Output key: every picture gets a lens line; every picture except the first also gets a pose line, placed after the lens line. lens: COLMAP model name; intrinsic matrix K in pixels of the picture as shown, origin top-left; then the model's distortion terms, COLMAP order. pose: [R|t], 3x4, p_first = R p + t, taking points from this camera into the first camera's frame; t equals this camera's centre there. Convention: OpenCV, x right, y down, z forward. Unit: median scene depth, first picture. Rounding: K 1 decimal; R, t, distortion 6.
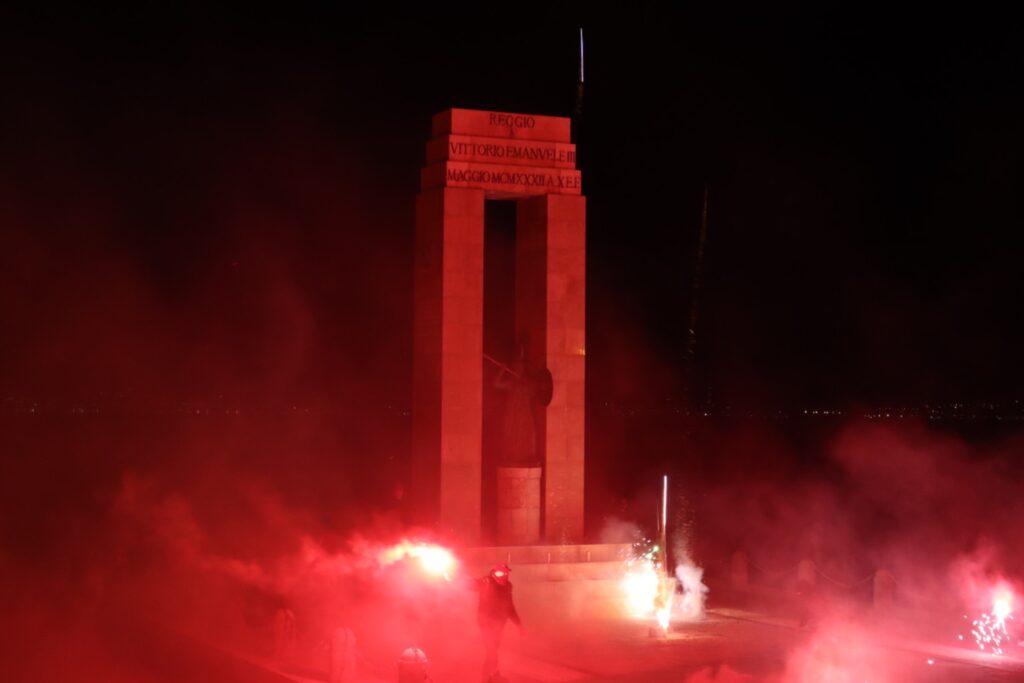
lens RADIAL K [[1086.5, 0, 513.7], [0, 1086.5, 338.1], [0, 0, 1]] dist [0.052479, 0.000000]
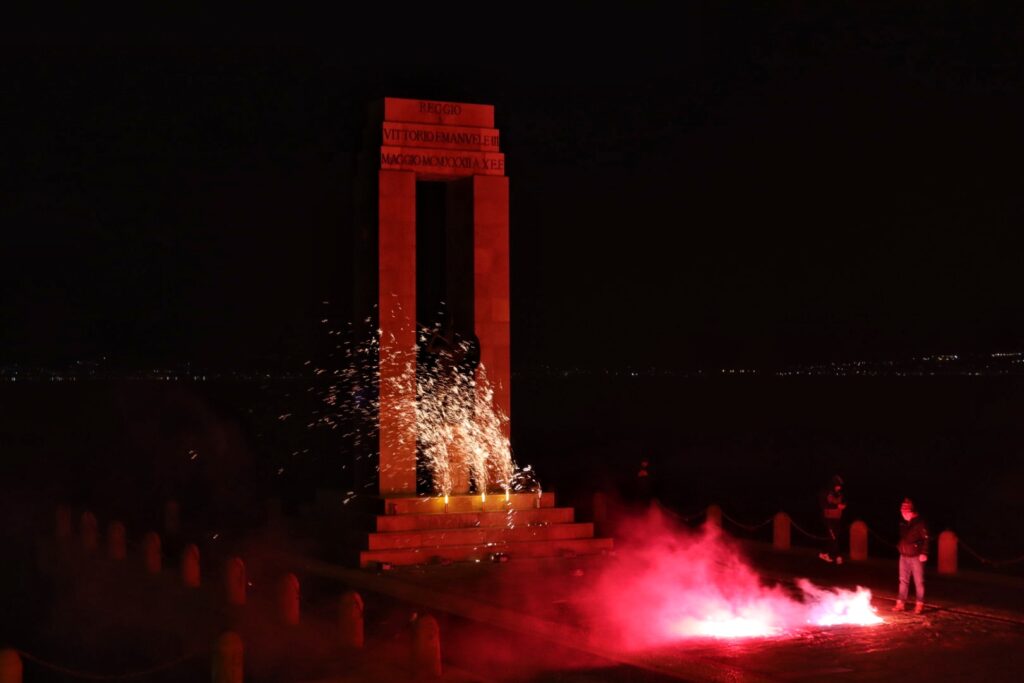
lens RADIAL K [[1150.8, 0, 514.5], [0, 1150.8, 343.2], [0, 0, 1]] dist [0.024884, 0.000000]
pose [[0.997842, -0.011677, 0.064608, -0.004764], [0.009037, 0.999118, 0.041012, -0.011222], [-0.065030, -0.040340, 0.997068, -0.164422]]
